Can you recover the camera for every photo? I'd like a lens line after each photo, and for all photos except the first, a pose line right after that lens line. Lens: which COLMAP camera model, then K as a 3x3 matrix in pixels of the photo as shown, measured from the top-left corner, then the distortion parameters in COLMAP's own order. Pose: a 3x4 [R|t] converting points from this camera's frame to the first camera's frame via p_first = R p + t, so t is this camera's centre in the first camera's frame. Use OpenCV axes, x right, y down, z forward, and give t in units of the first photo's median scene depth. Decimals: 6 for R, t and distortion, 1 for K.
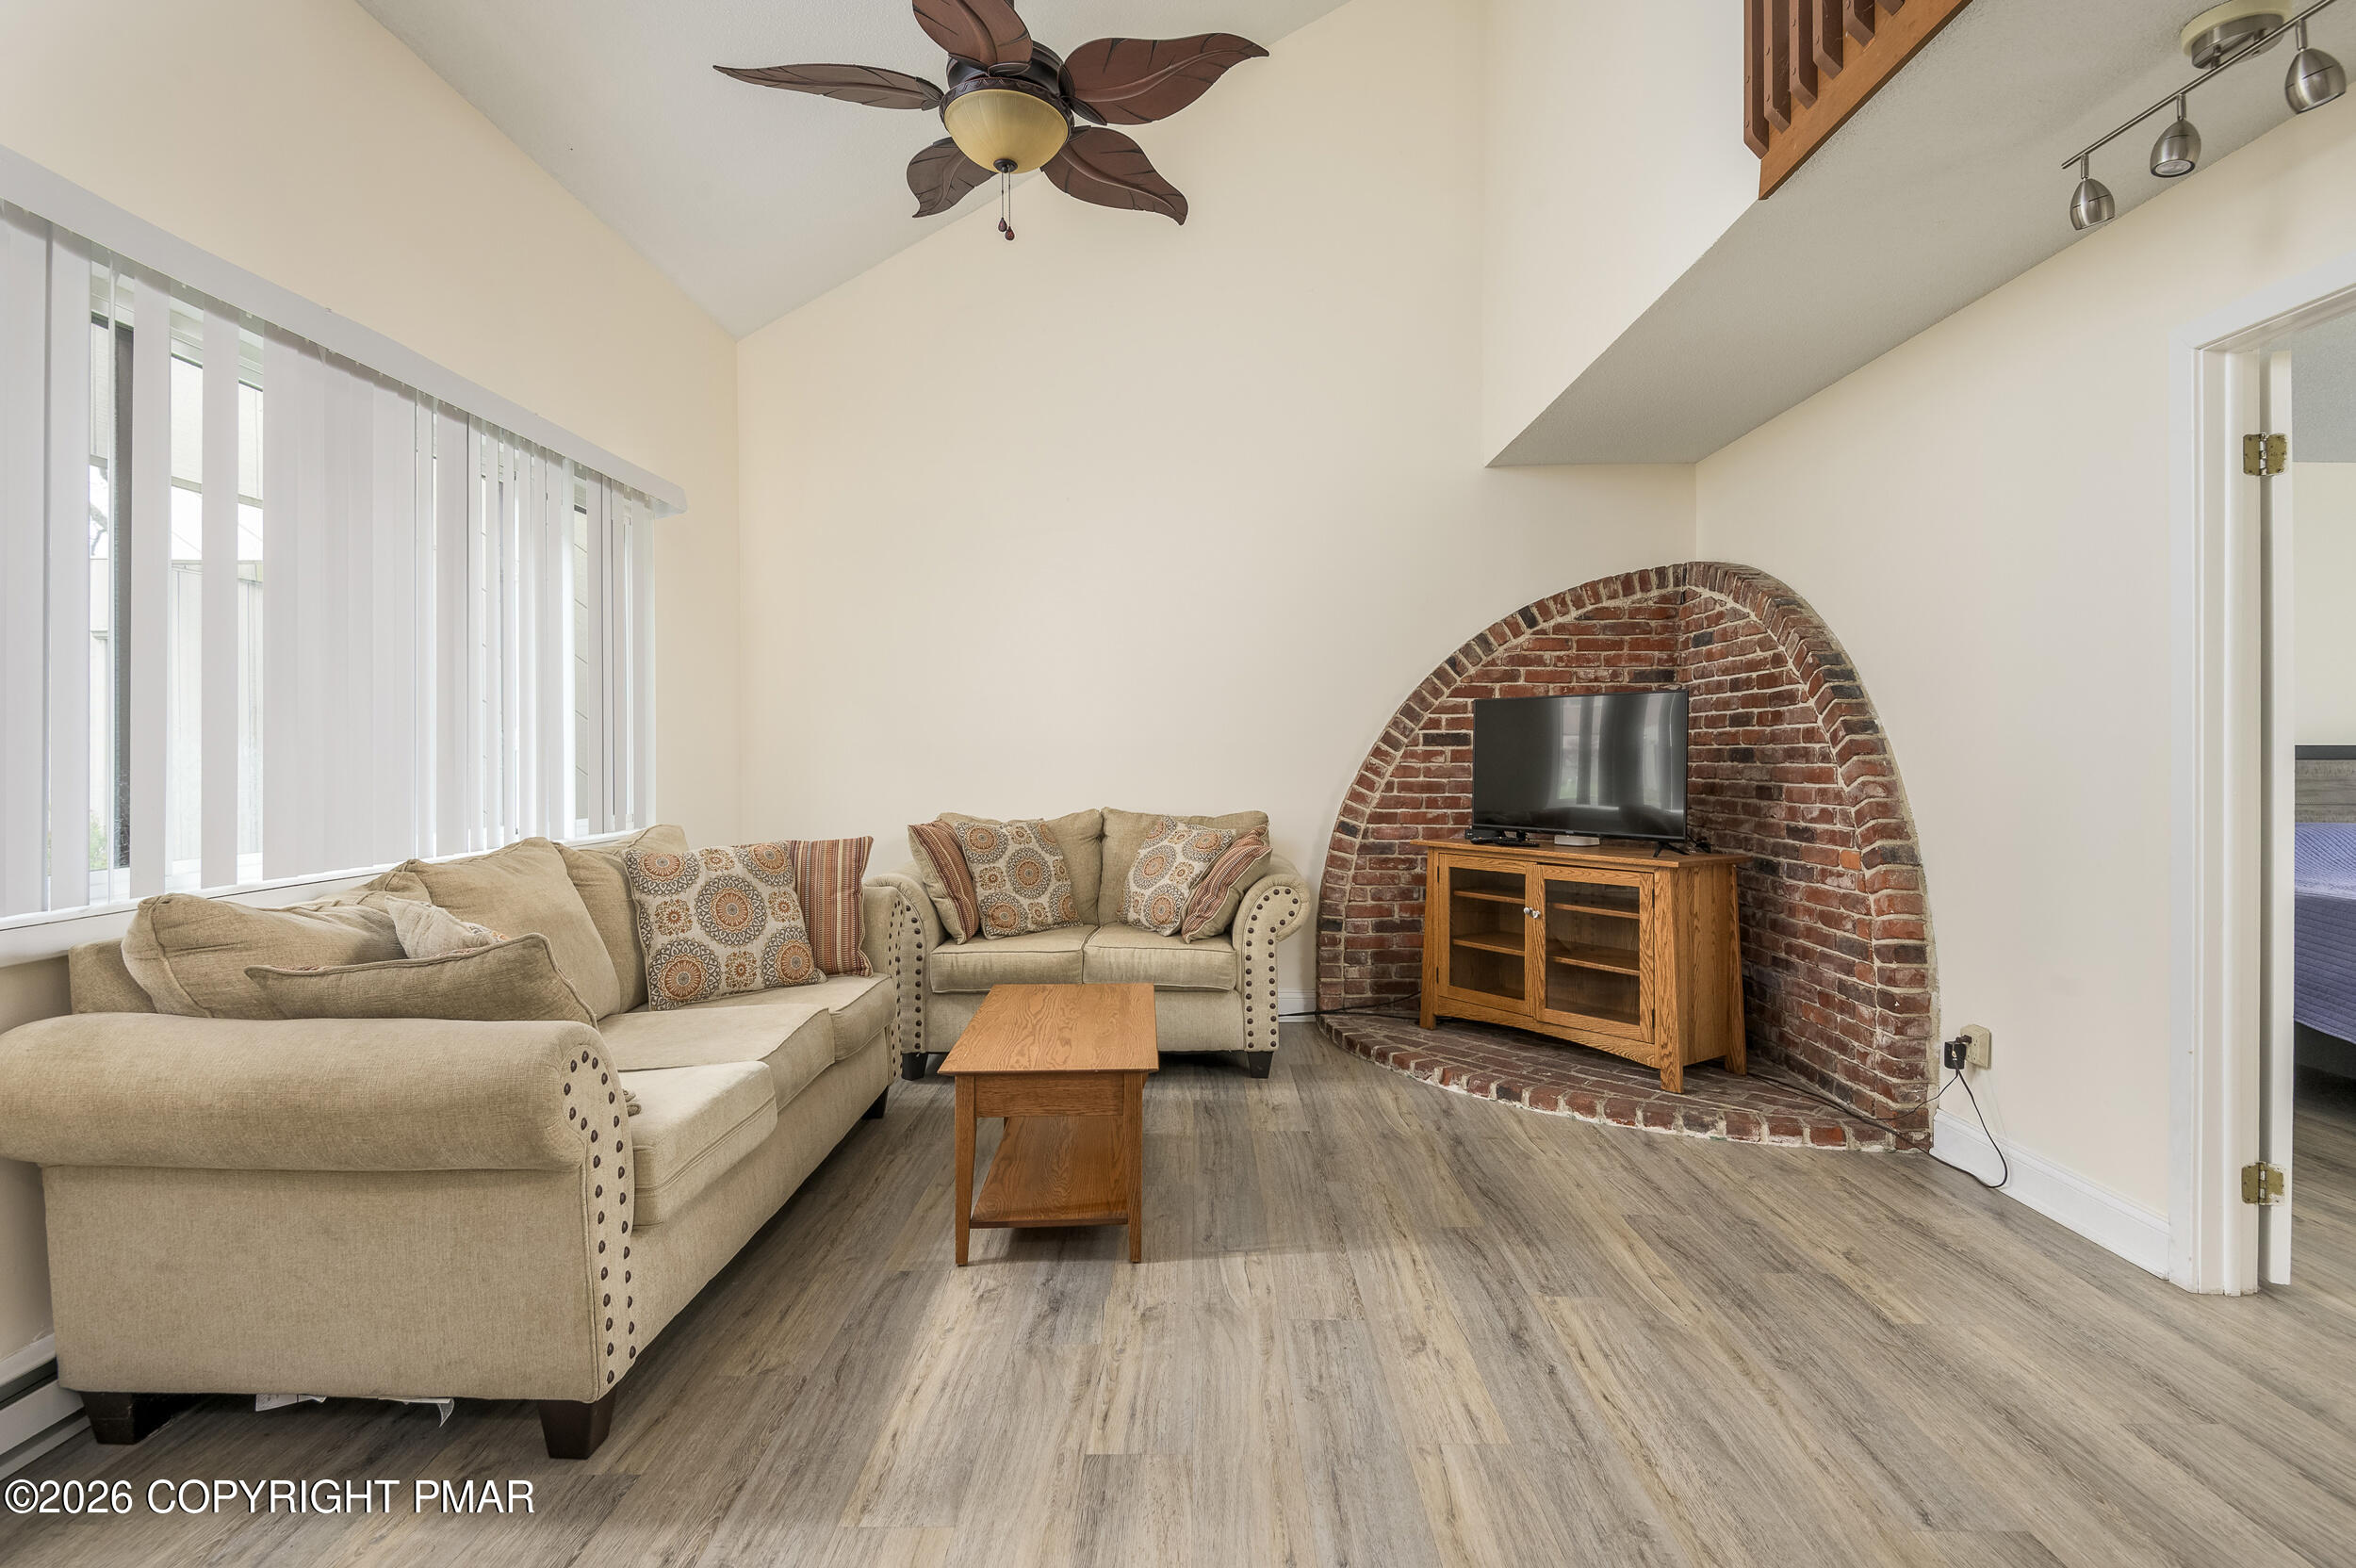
lens RADIAL K [[1188.0, 0, 1193.7], [0, 1188.0, 755.3], [0, 0, 1]] dist [0.027884, -0.015913]
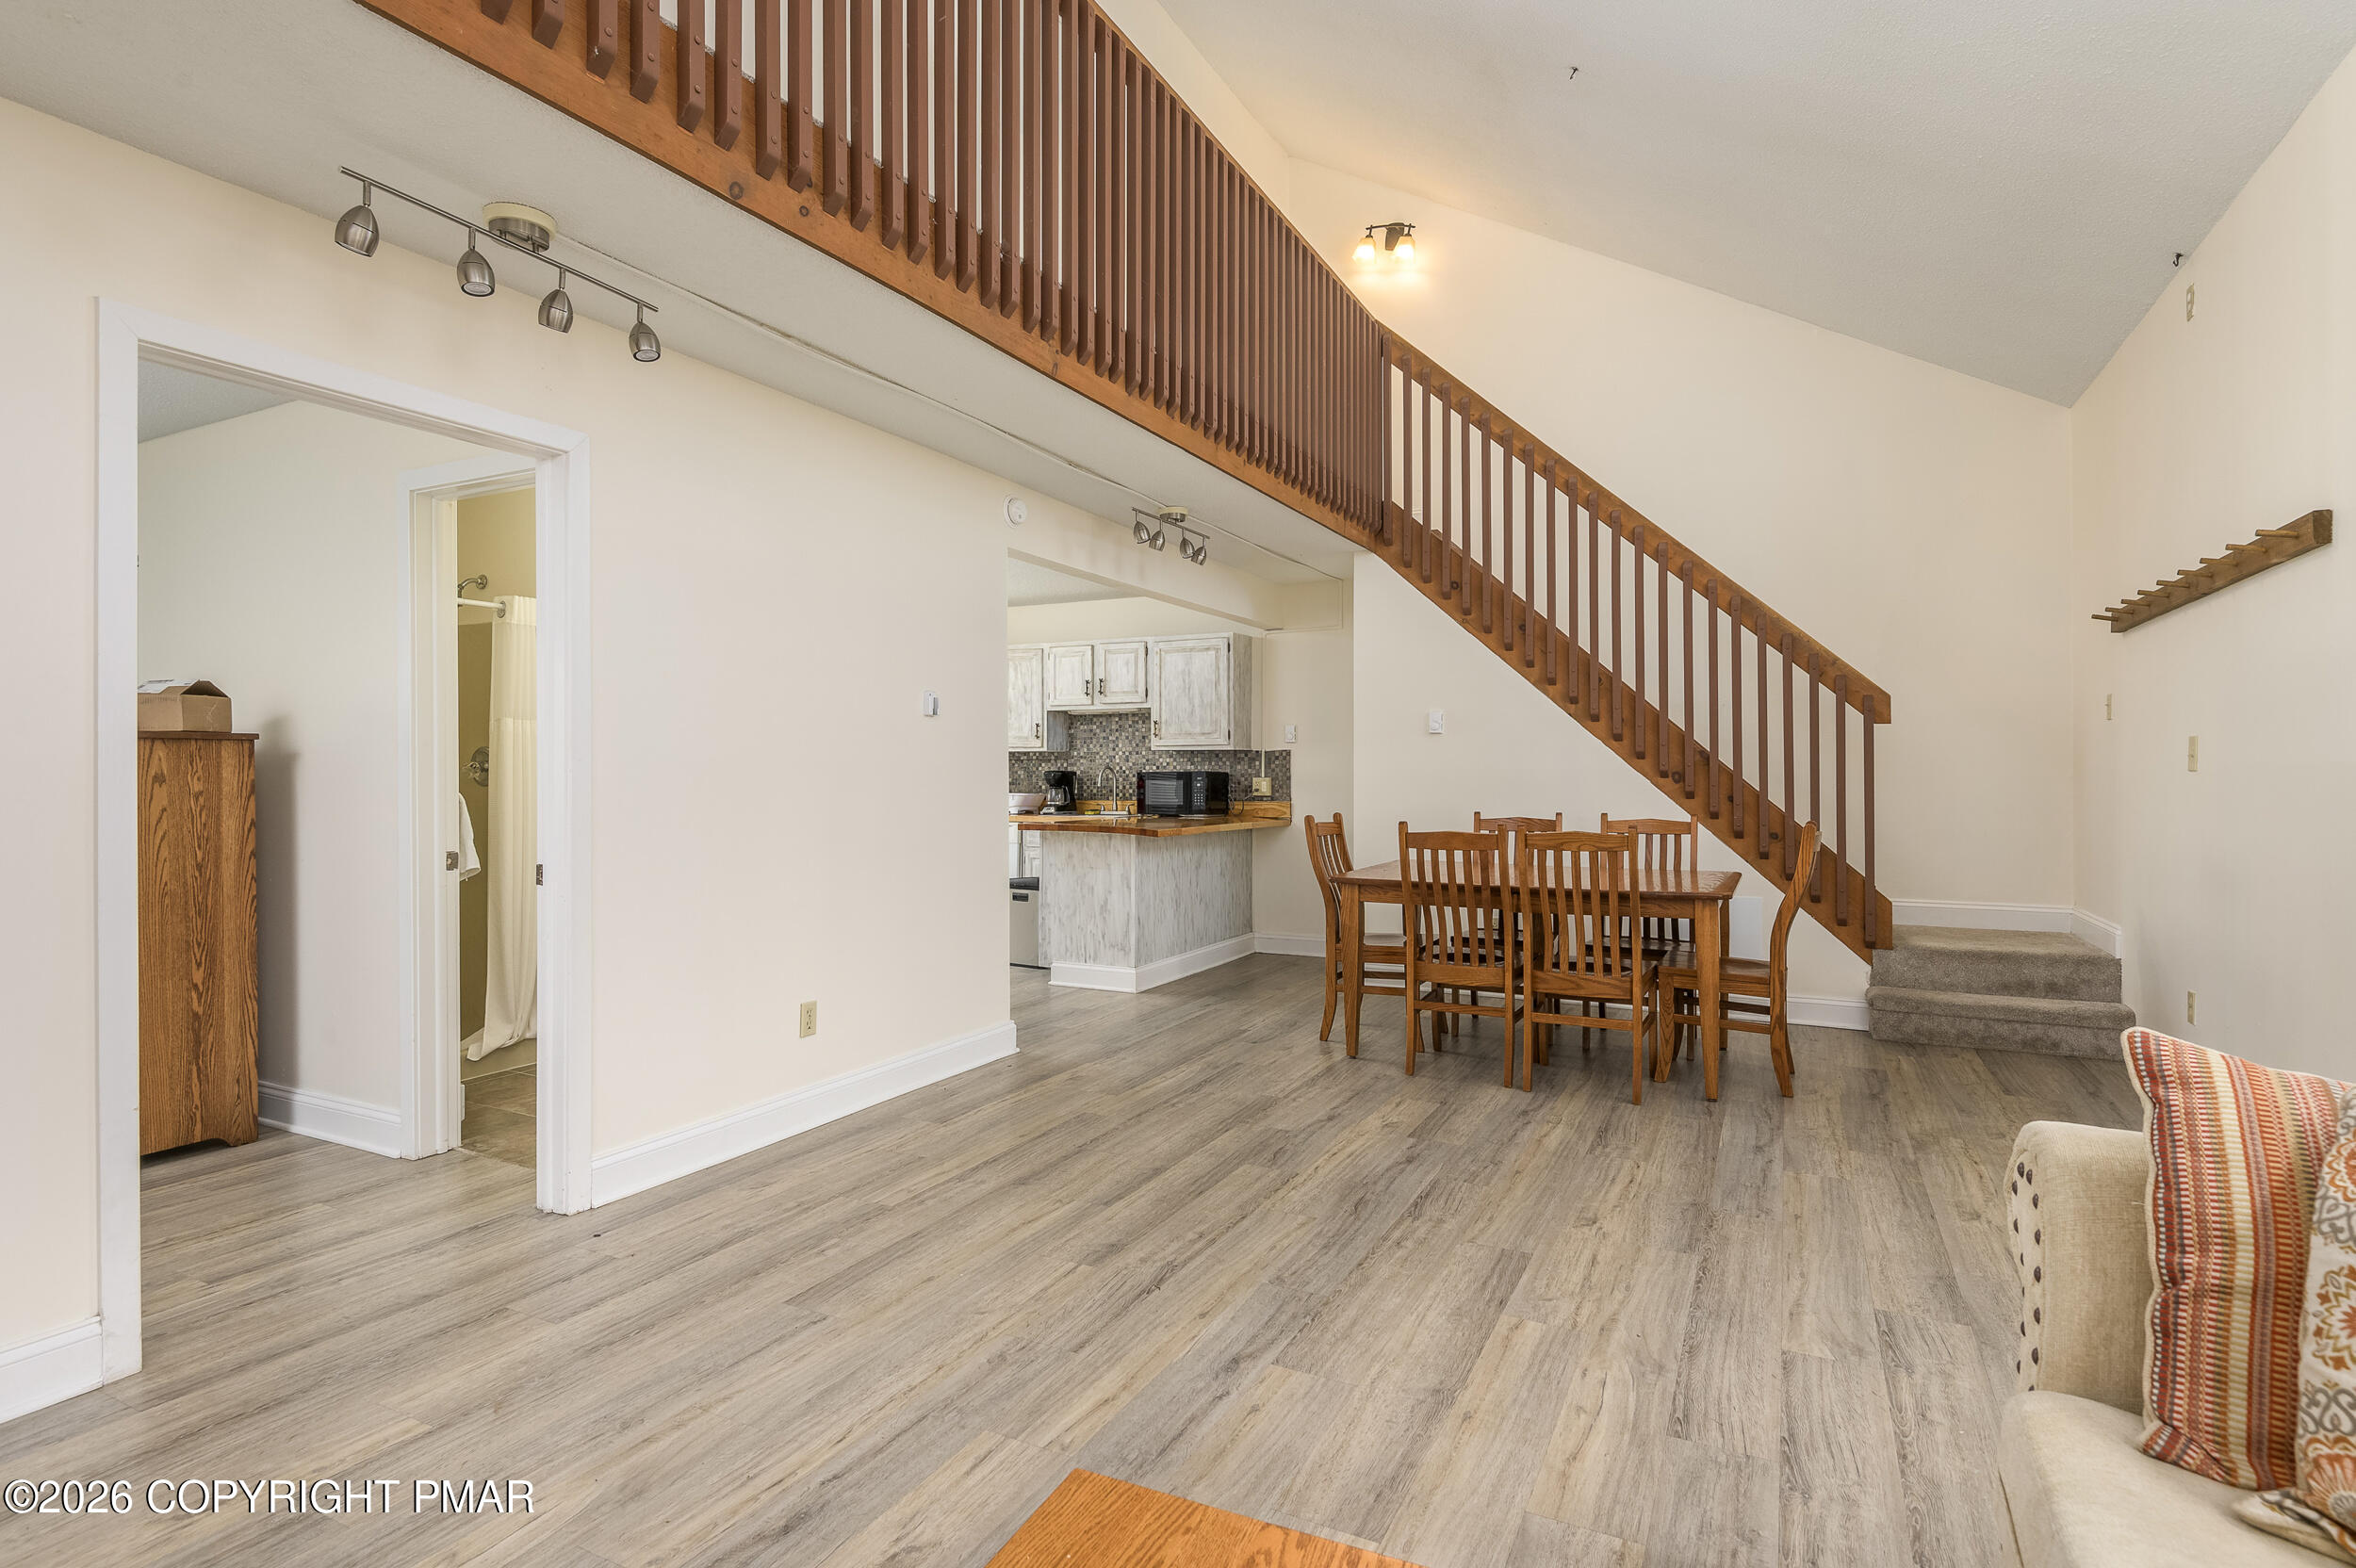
lens RADIAL K [[1188.0, 0, 1164.4], [0, 1188.0, 766.5], [0, 0, 1]] dist [0.027884, -0.015913]
pose [[-0.885196, 0.006349, 0.465174, -0.210941], [0.003650, 0.999971, -0.006702, -0.002285], [-0.465203, -0.004235, -0.885194, 1.064713]]
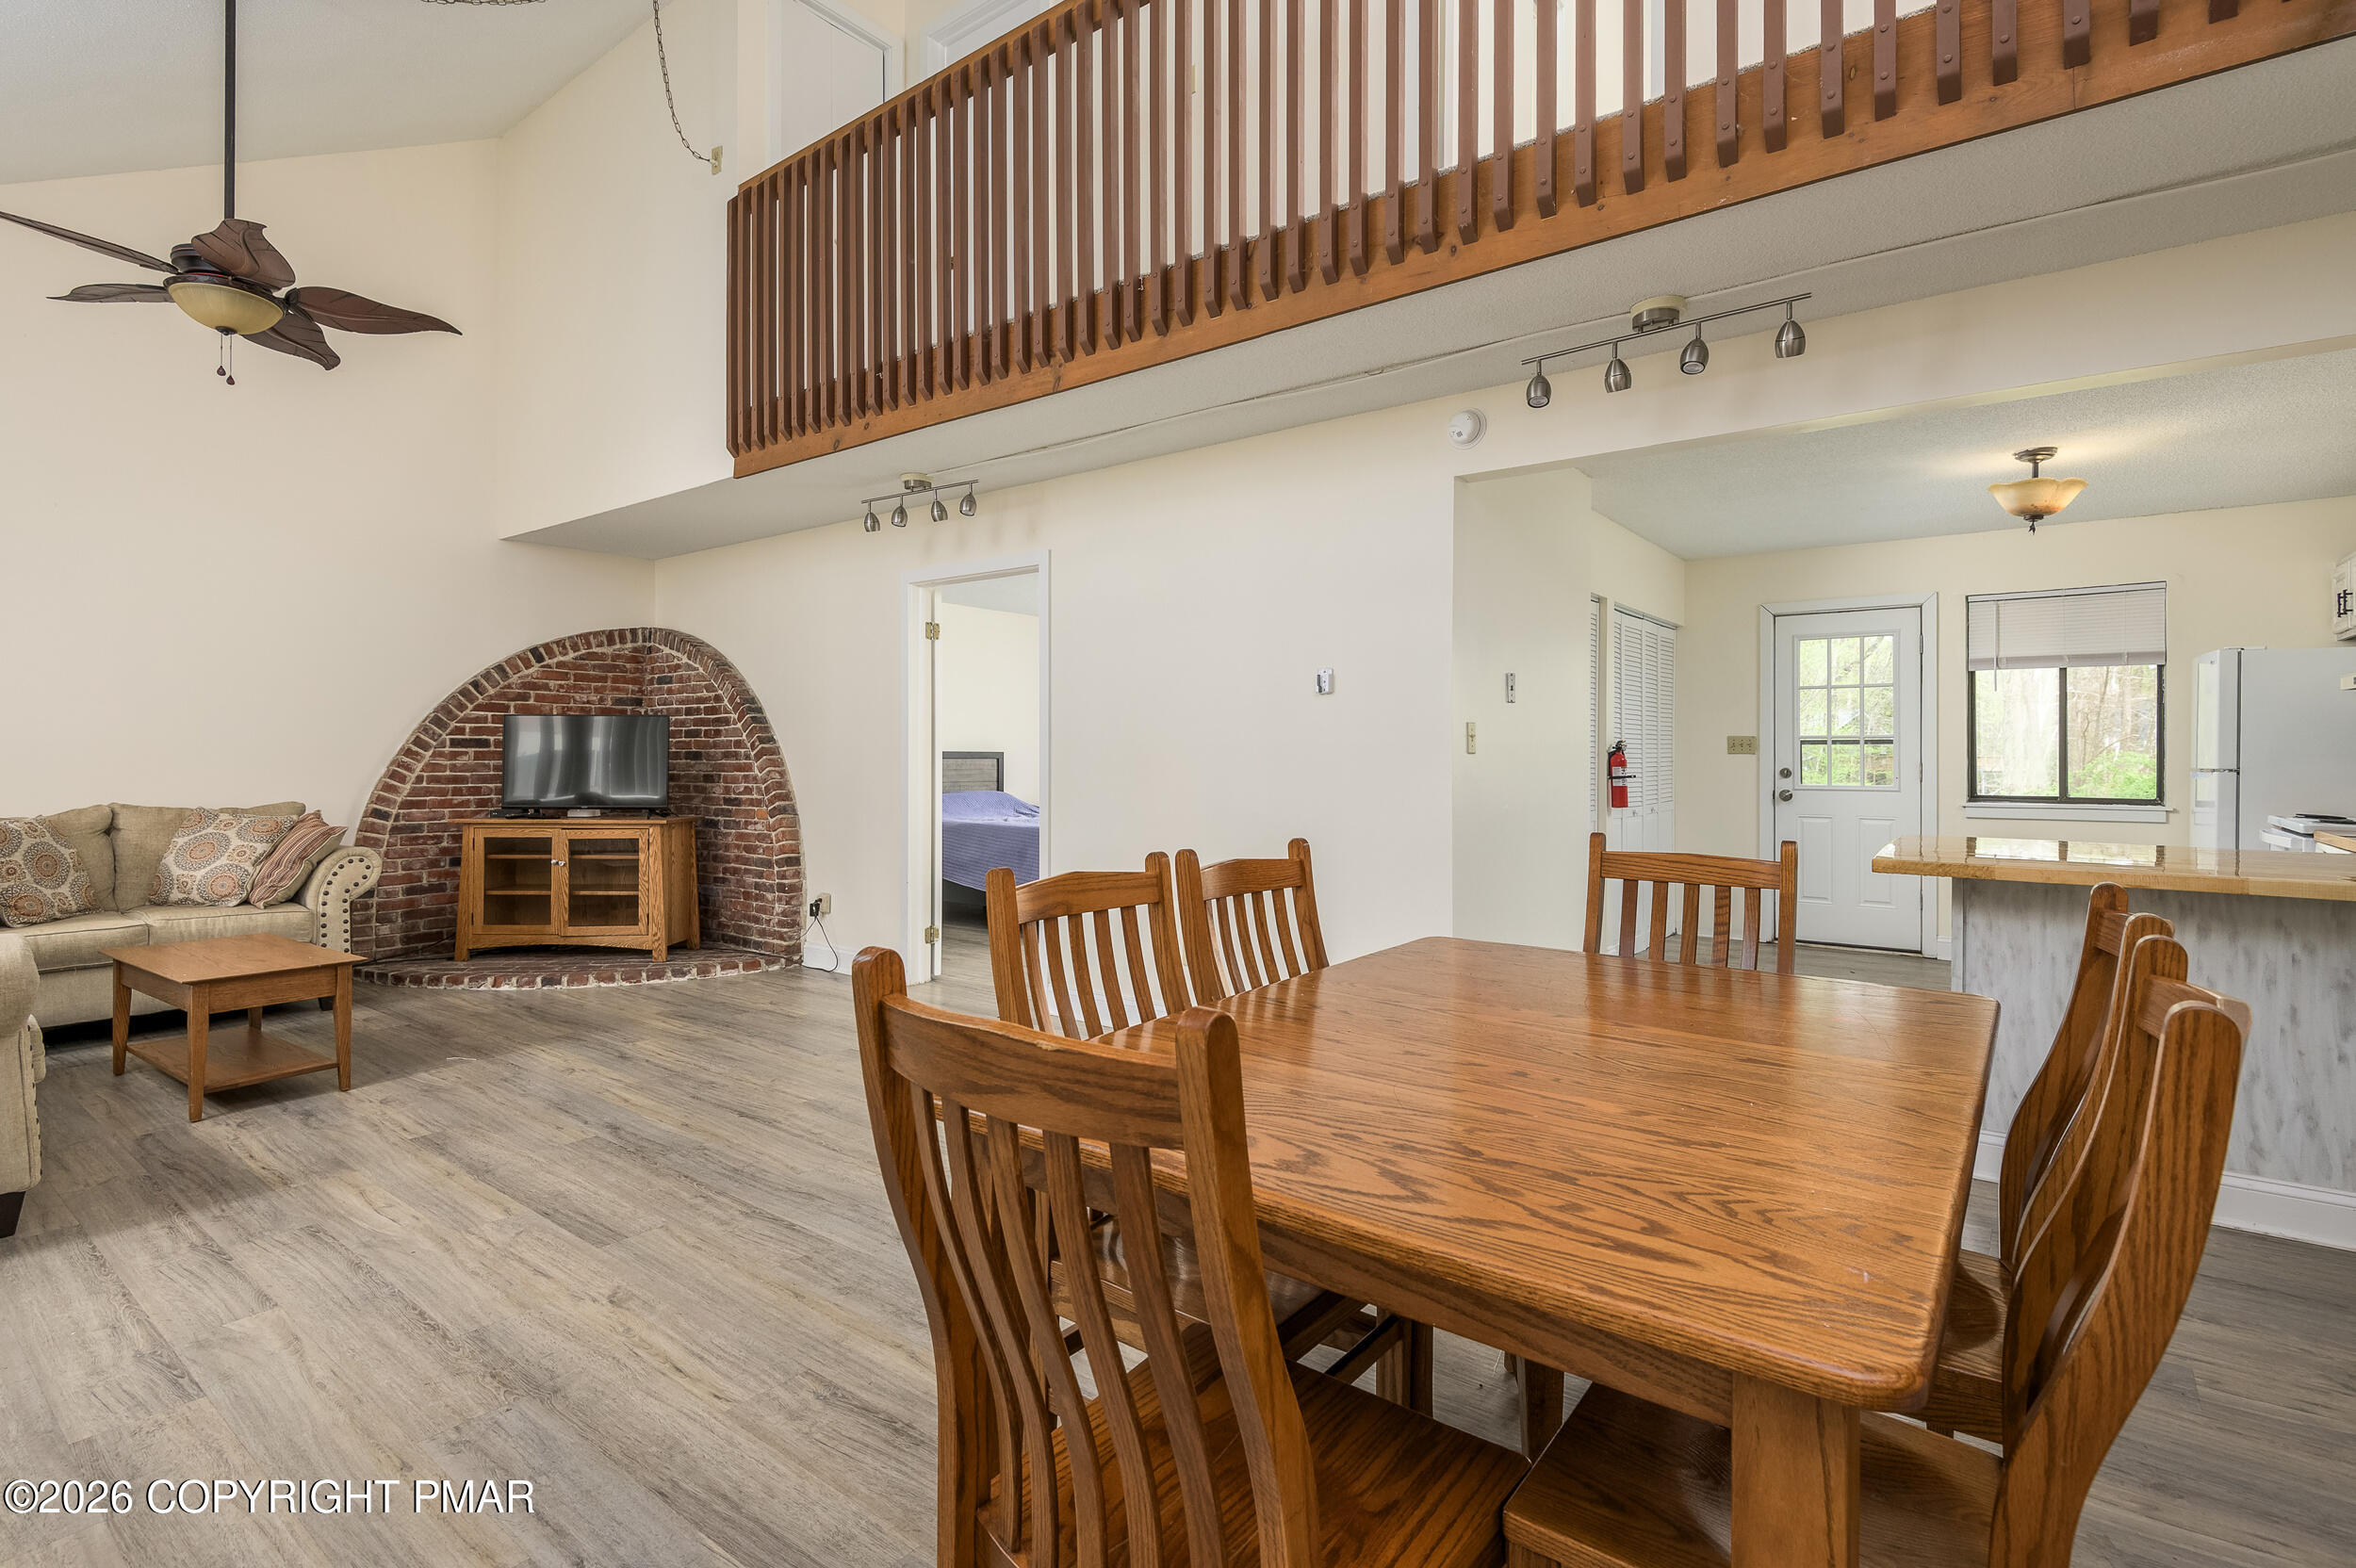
lens RADIAL K [[1098.2, 0, 1176.0], [0, 1098.2, 757.4], [0, 0, 1]] dist [0.019290, -0.009822]
pose [[0.614501, 0.001267, 0.788915, -0.394625], [-0.001763, 0.999998, -0.000233, 0.001905], [-0.788914, -0.001248, 0.614503, -0.534405]]
